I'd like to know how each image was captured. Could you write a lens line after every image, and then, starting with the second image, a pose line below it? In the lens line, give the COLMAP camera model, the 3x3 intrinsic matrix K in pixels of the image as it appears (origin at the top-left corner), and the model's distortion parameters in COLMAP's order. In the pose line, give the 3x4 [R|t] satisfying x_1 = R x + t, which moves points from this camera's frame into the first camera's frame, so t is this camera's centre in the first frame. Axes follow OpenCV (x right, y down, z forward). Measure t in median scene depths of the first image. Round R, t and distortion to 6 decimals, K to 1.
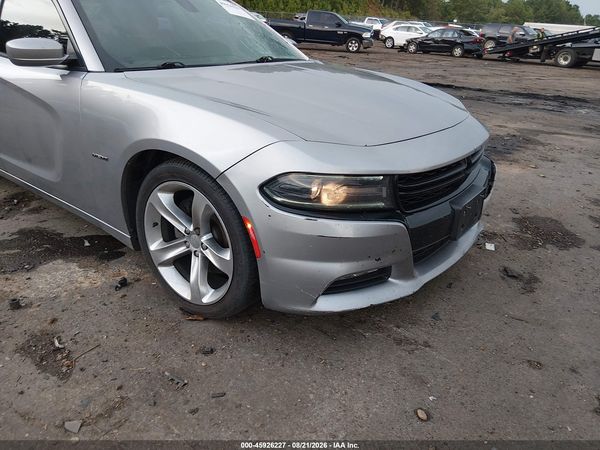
lens RADIAL K [[451.7, 0, 299.3], [0, 451.7, 230.6], [0, 0, 1]] dist [0.098846, -0.164132]
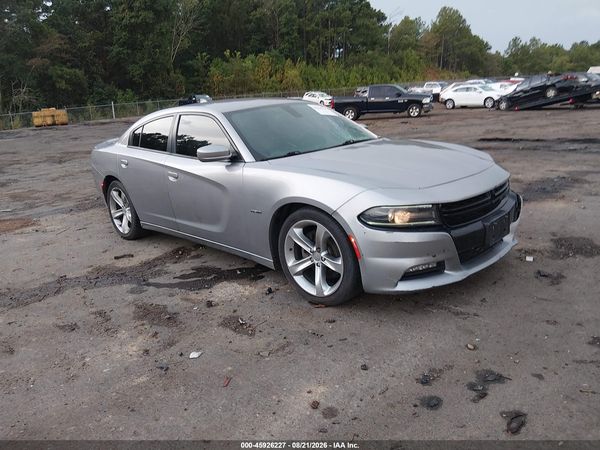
lens RADIAL K [[451.7, 0, 299.3], [0, 451.7, 230.6], [0, 0, 1]] dist [0.098846, -0.164132]
pose [[0.985123, -0.075760, -0.154247, -0.032548], [0.052911, 0.987692, -0.147188, 0.143586], [0.163500, 0.136837, 0.977007, -0.516077]]
